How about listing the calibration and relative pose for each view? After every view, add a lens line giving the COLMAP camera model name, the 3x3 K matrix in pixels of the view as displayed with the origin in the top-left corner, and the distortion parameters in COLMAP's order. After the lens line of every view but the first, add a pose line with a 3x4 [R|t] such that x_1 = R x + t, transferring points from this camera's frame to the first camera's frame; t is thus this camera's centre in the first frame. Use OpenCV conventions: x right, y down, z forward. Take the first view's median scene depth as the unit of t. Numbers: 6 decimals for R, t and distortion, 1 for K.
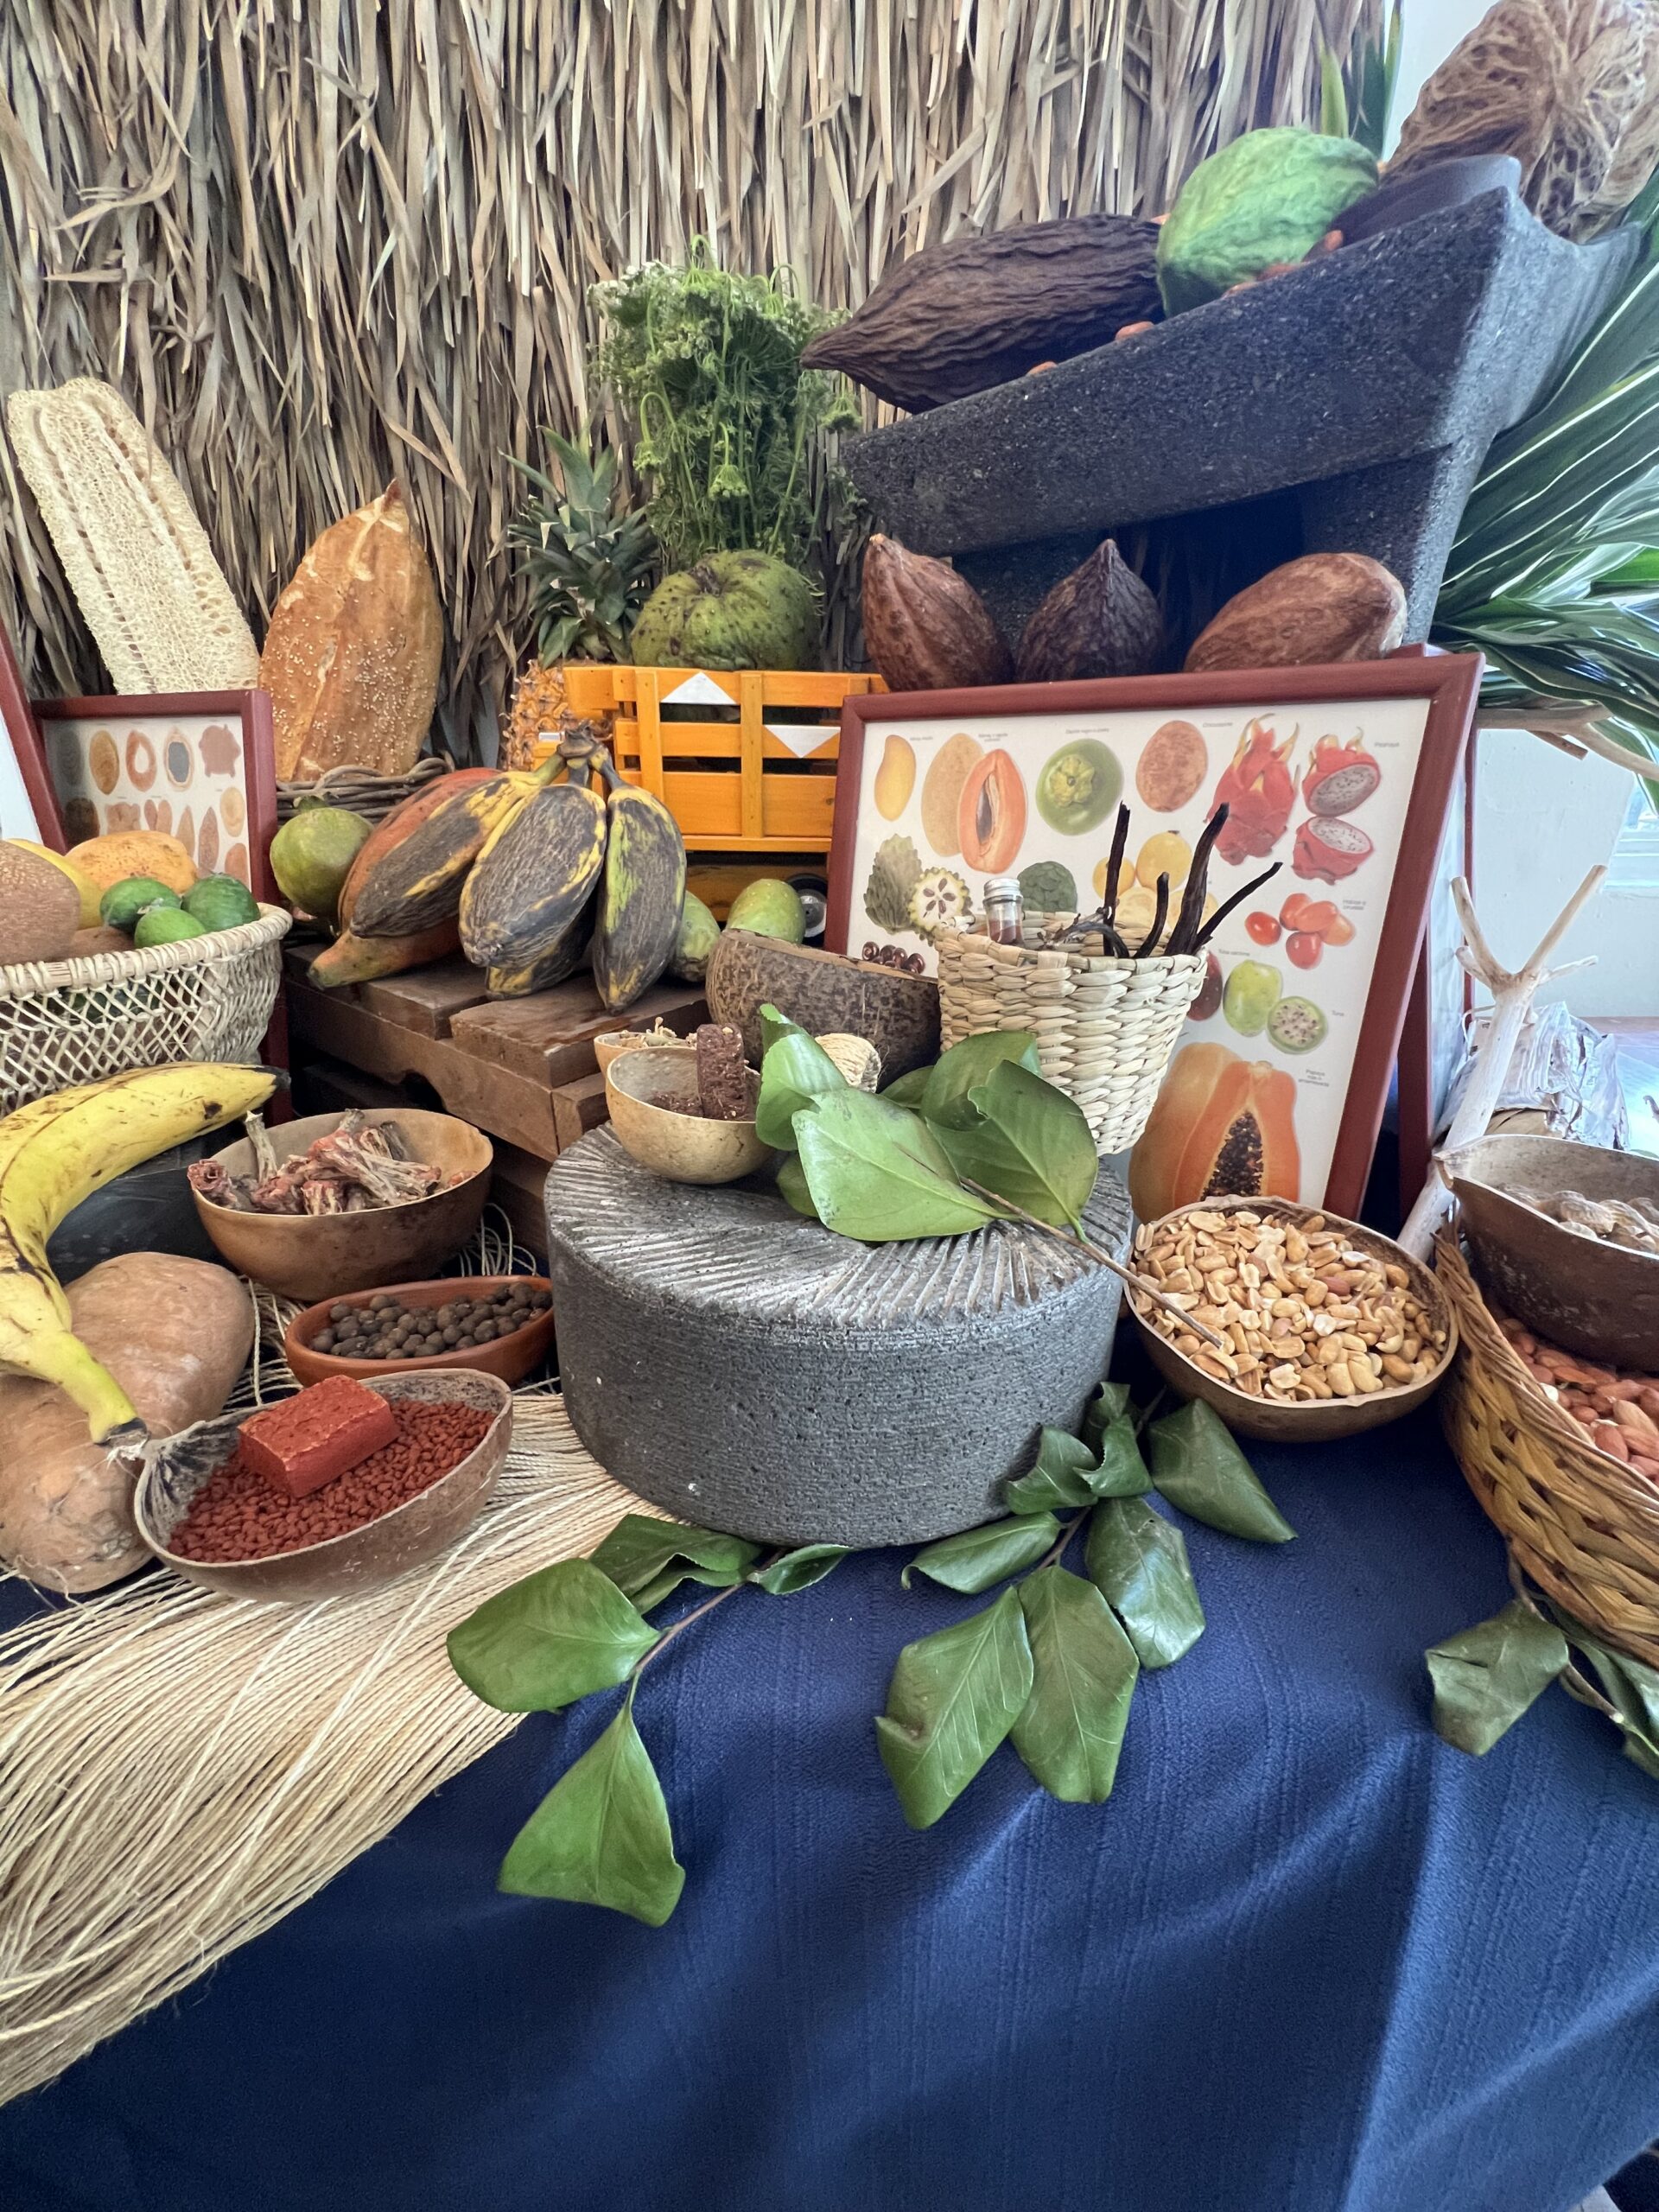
lens RADIAL K [[889.1, 0, 829.5], [0, 889.1, 1106.0], [0, 0, 1]] dist [-0.001935, 0.000225]
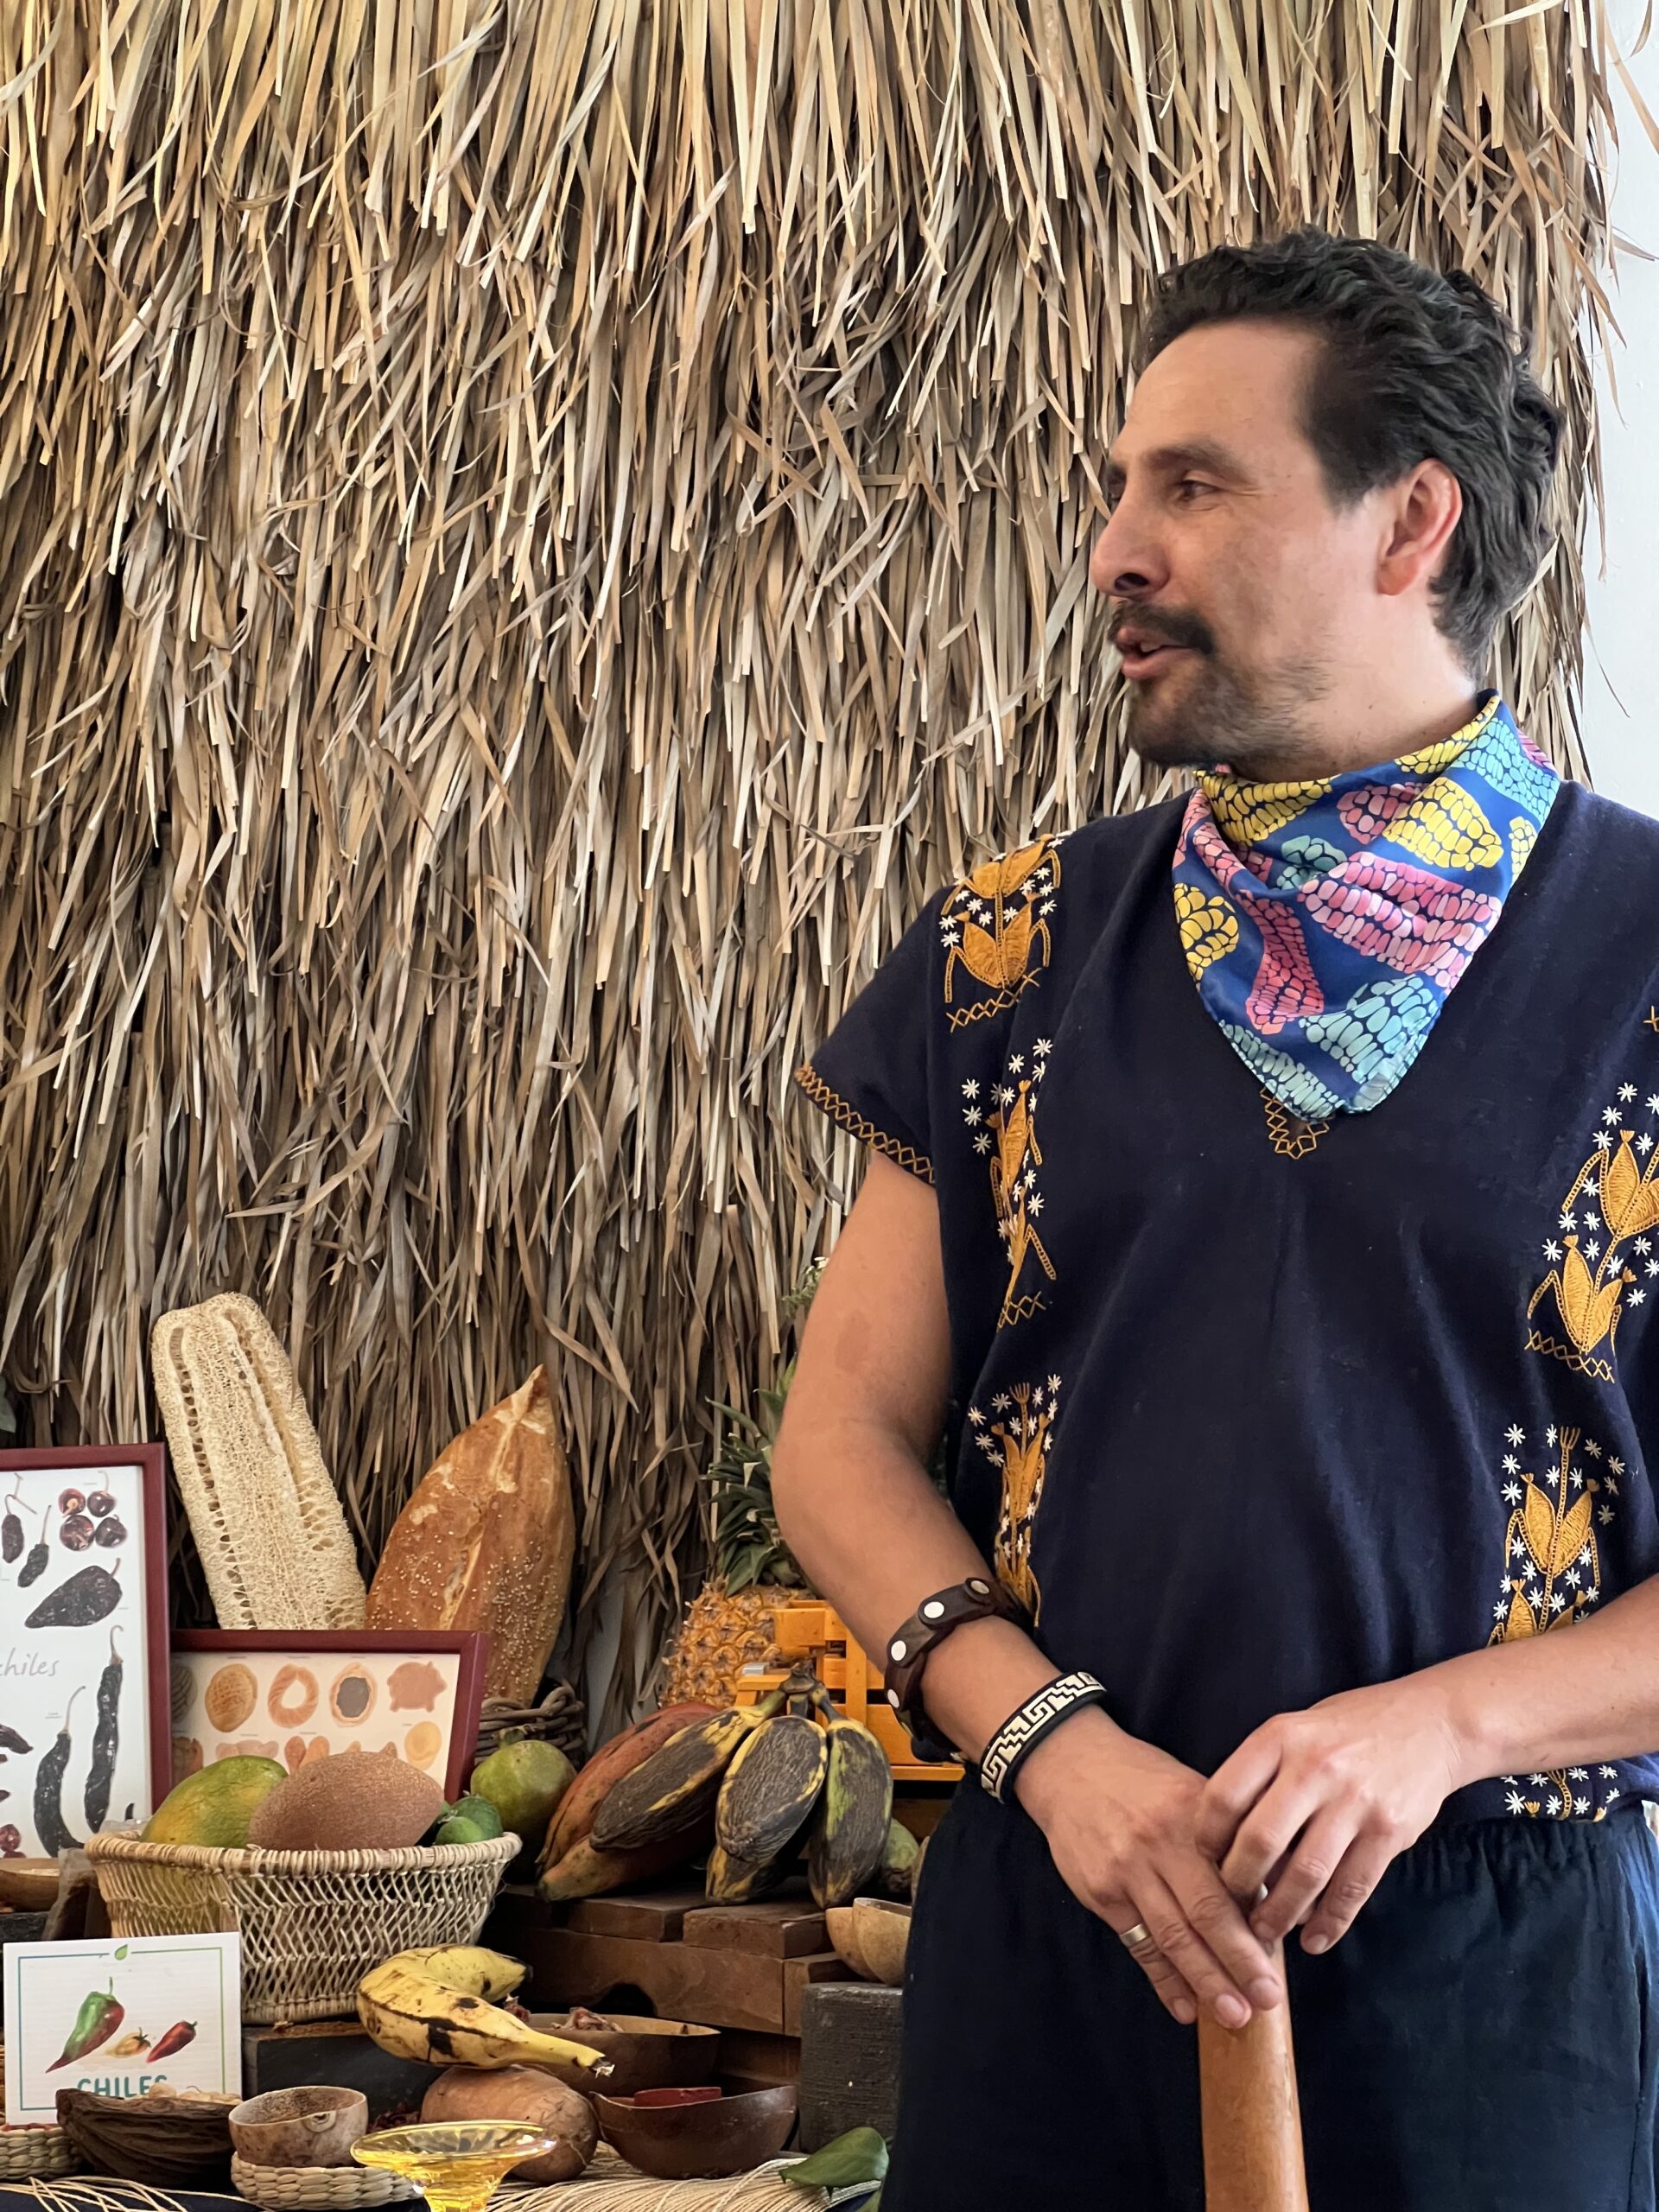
lens RADIAL K [[4670.0, 0, 829.5], [0, 4670.0, 1106.0], [0, 0, 1]] dist [0.039699, 3.140212]
pose [[0.994577, -0.018730, -0.102303, 0.289813], [-0.030326, 0.888678, -0.457528, 1.285526], [0.099484, 0.458149, 0.883290, -3.547991]]
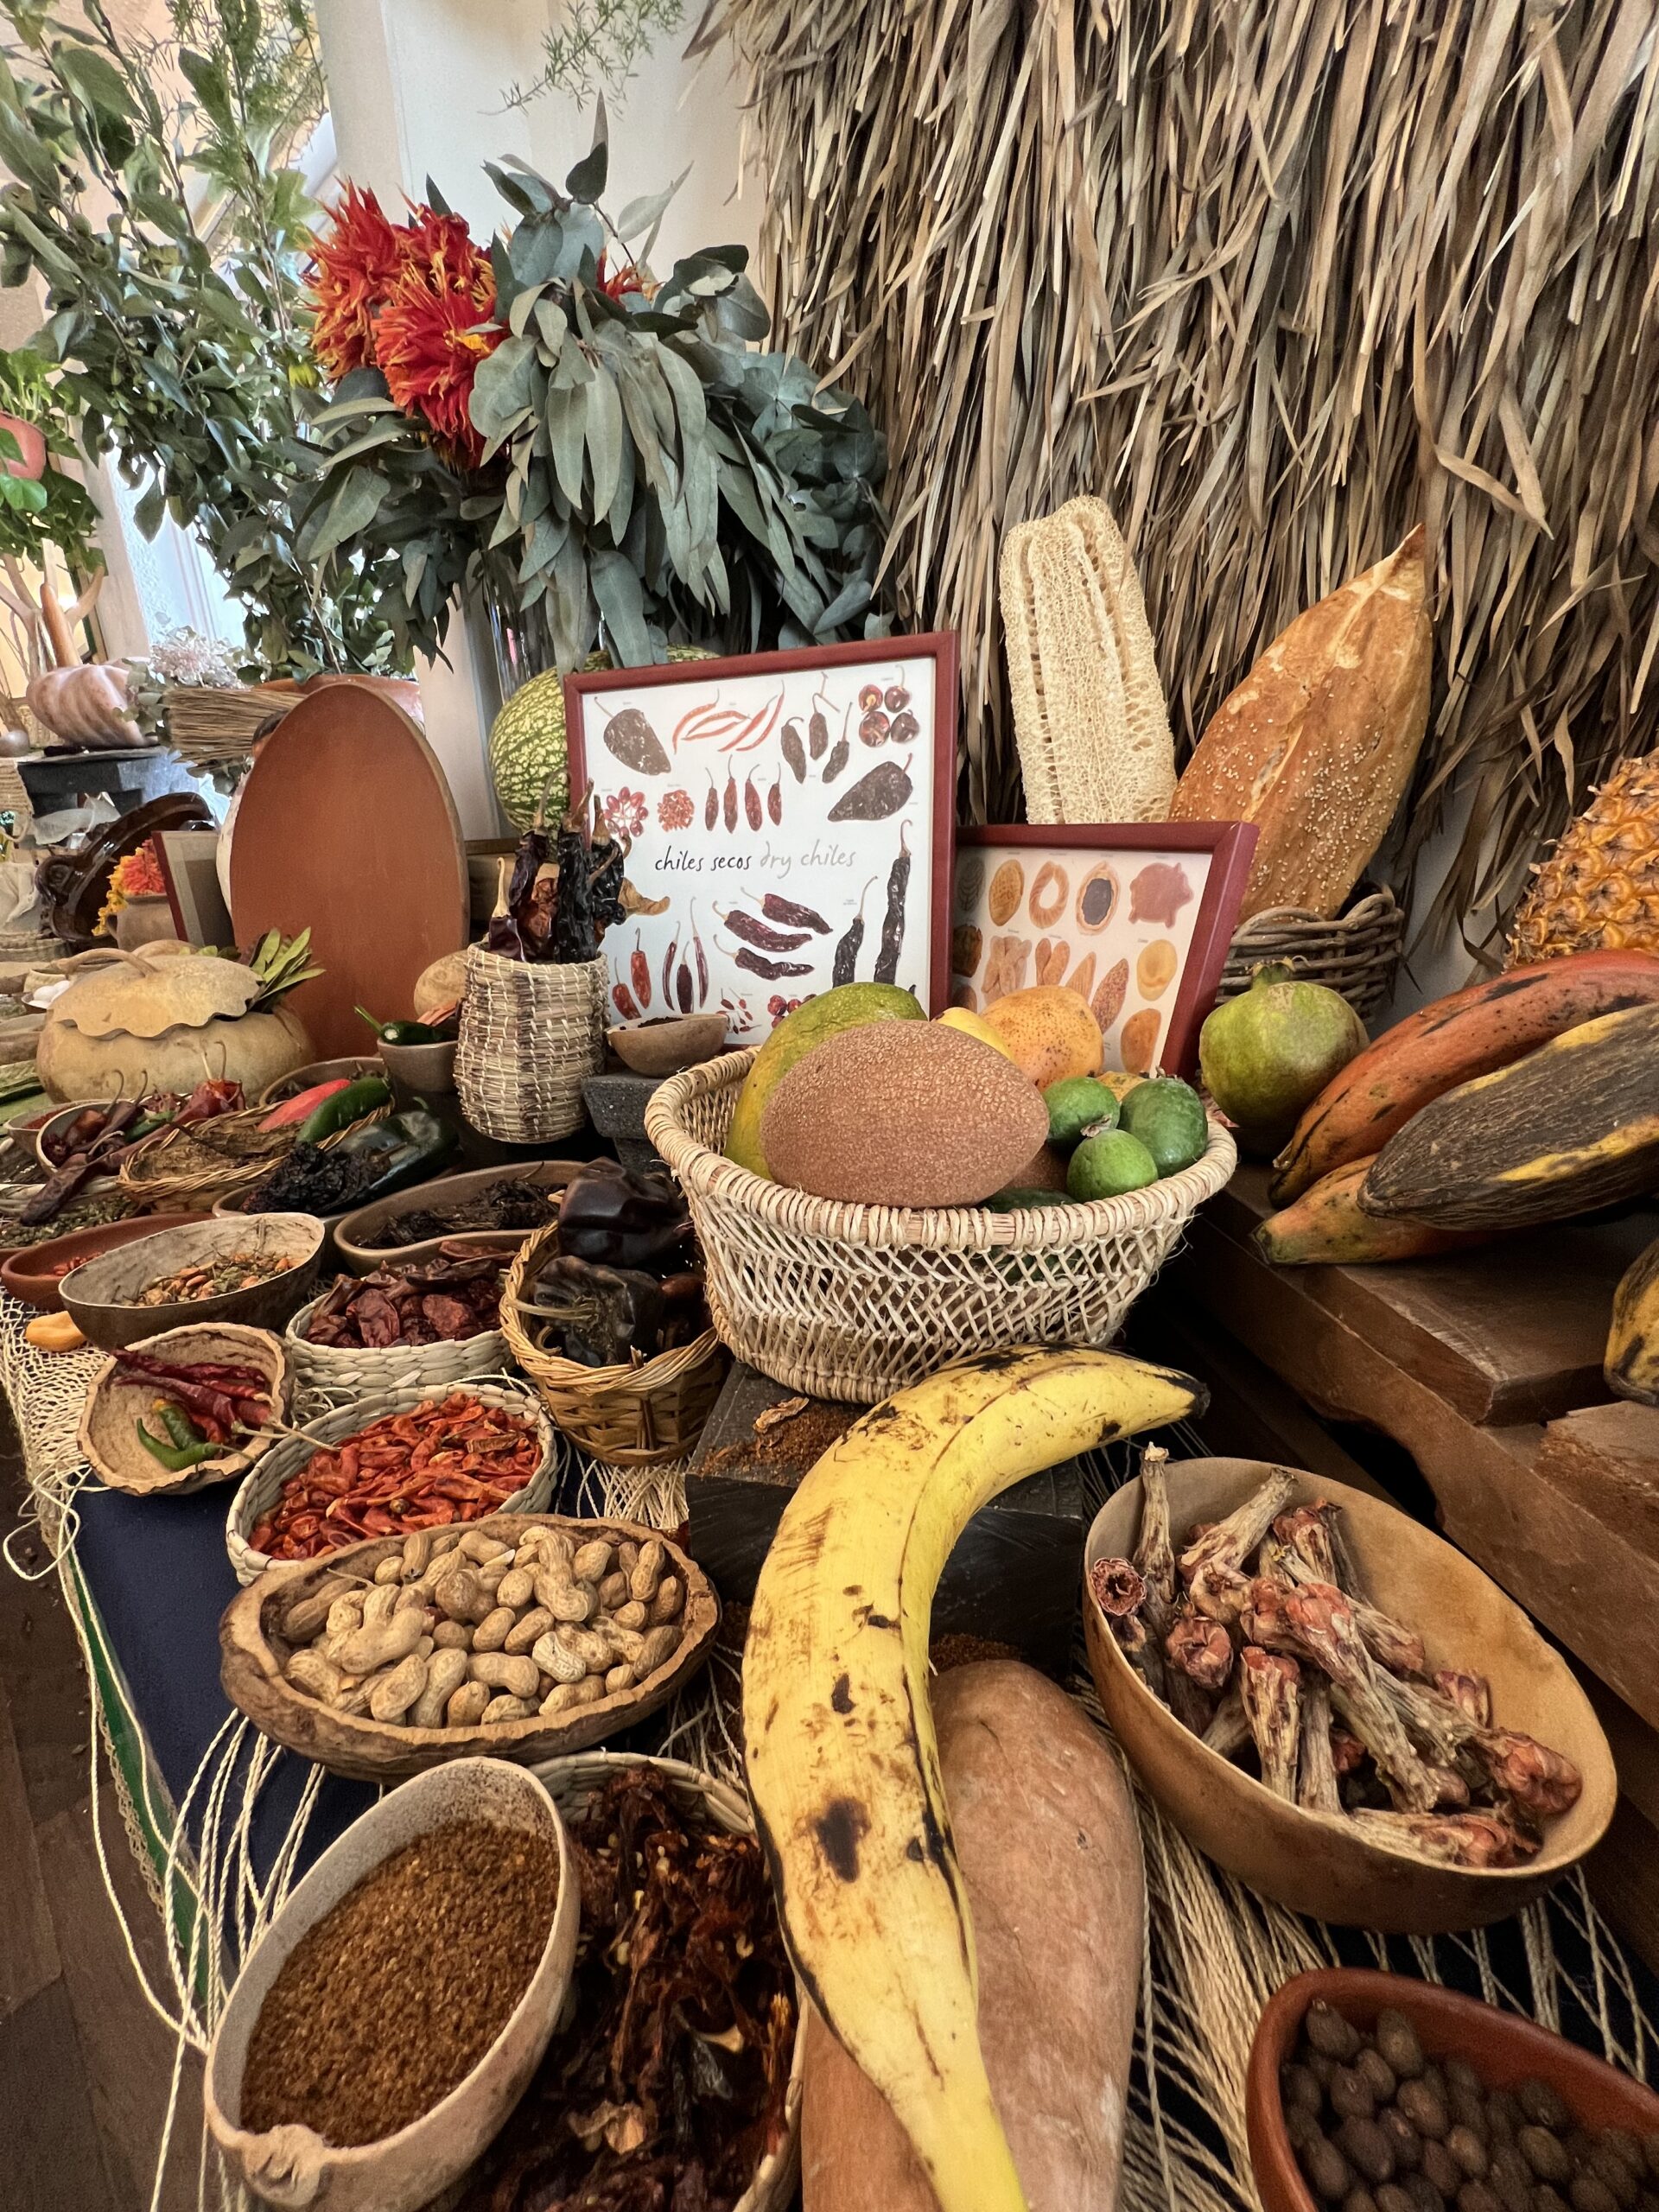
lens RADIAL K [[889.1, 0, 829.5], [0, 889.1, 1106.0], [0, 0, 1]] dist [-0.001935, 0.000225]
pose [[0.747221, 0.189256, -0.637058, -0.337063], [-0.242195, 0.970219, 0.004155, -0.137035], [0.618872, 0.151187, 0.770804, 0.216291]]
